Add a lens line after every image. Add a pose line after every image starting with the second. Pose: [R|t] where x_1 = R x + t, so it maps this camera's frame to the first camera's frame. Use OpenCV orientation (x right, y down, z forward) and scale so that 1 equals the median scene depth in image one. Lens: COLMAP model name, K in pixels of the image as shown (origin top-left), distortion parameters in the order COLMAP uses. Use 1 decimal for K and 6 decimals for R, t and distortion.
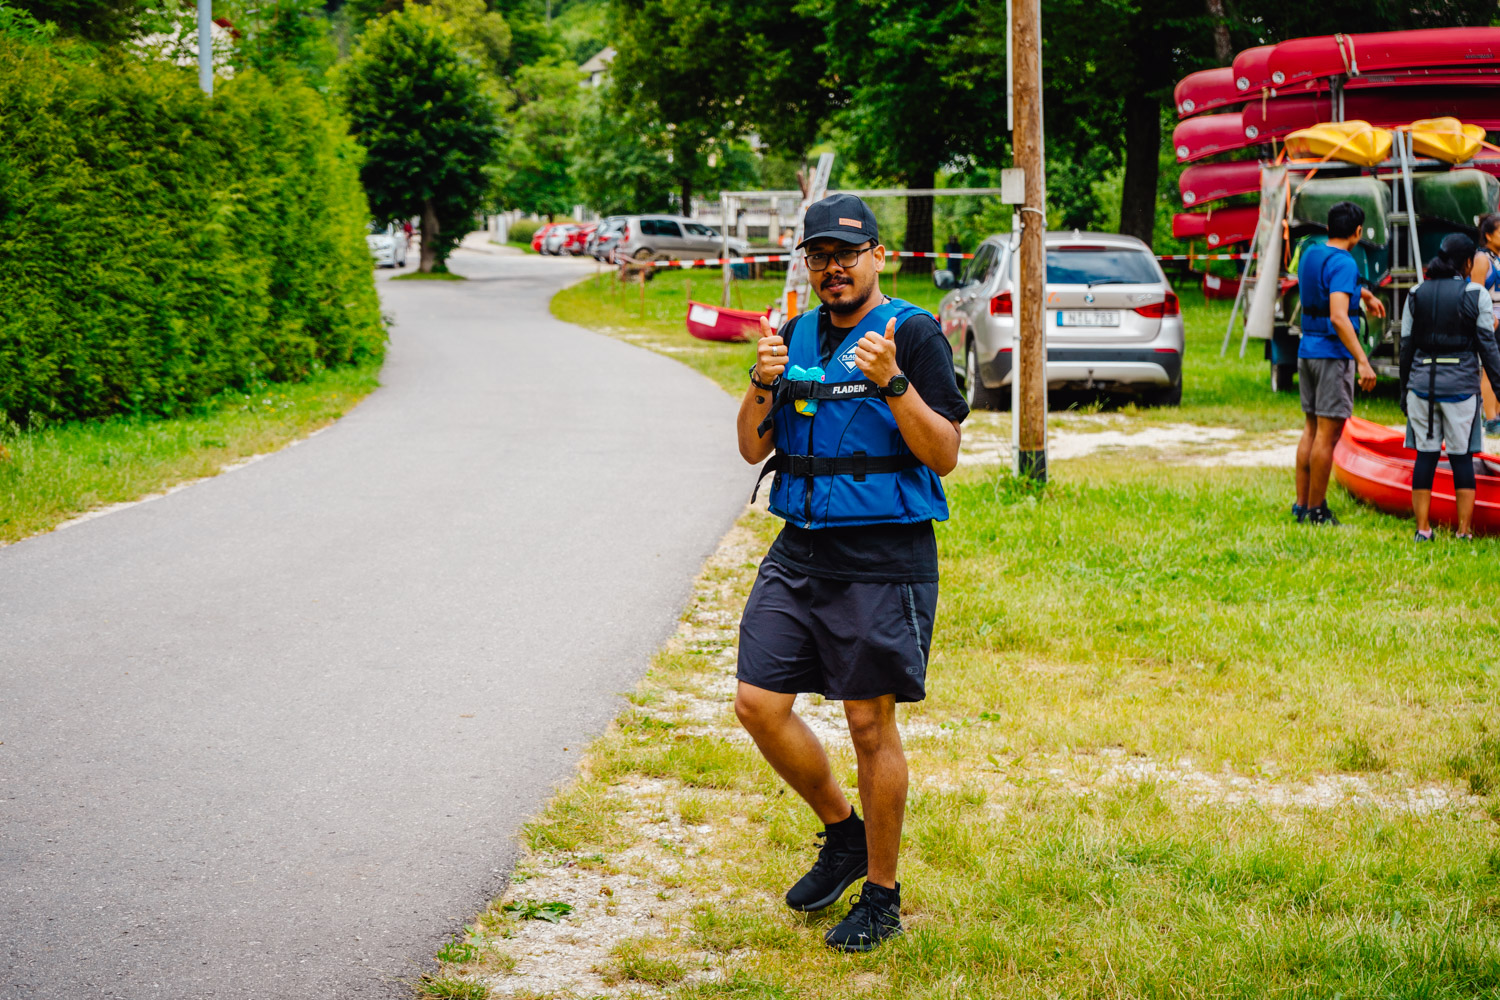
lens RADIAL K [[3121.1, 0, 746.7], [0, 3121.1, 497.7], [0, 0, 1]] dist [0.067702, 0.000000]
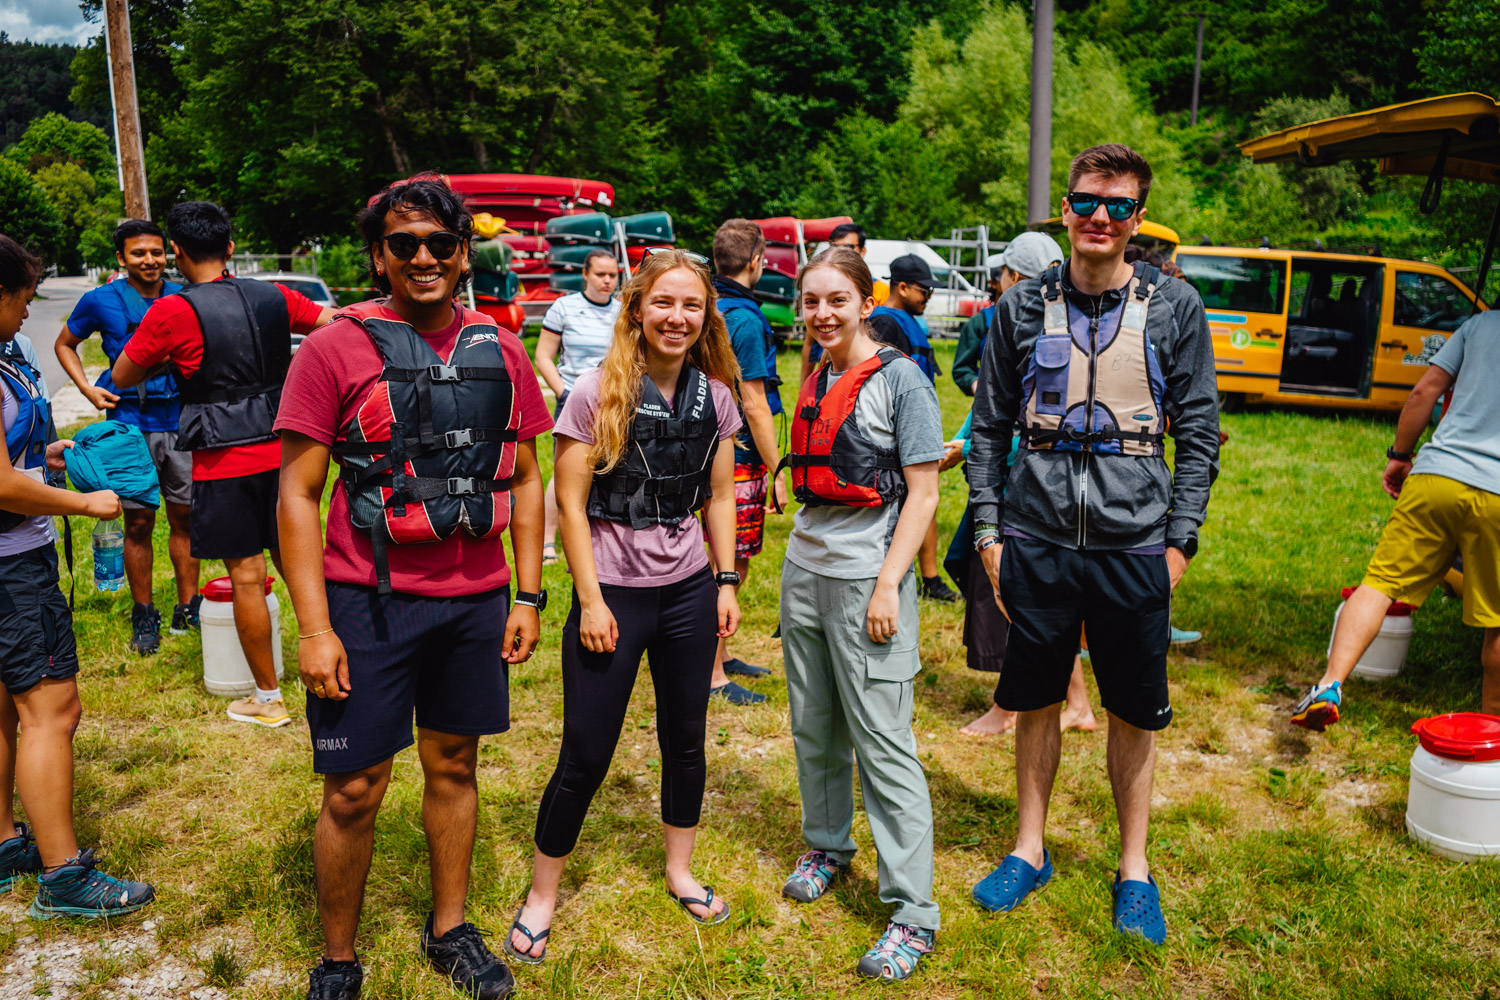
lens RADIAL K [[1232.2, 0, 754.3], [0, 1232.2, 511.6], [0, 0, 1]] dist [-0.014544, 0.040096]
pose [[0.925201, -0.063278, 0.374163, 0.066893], [0.025373, 0.994108, 0.105380, -0.013165], [-0.378627, -0.088004, 0.921356, 0.189653]]
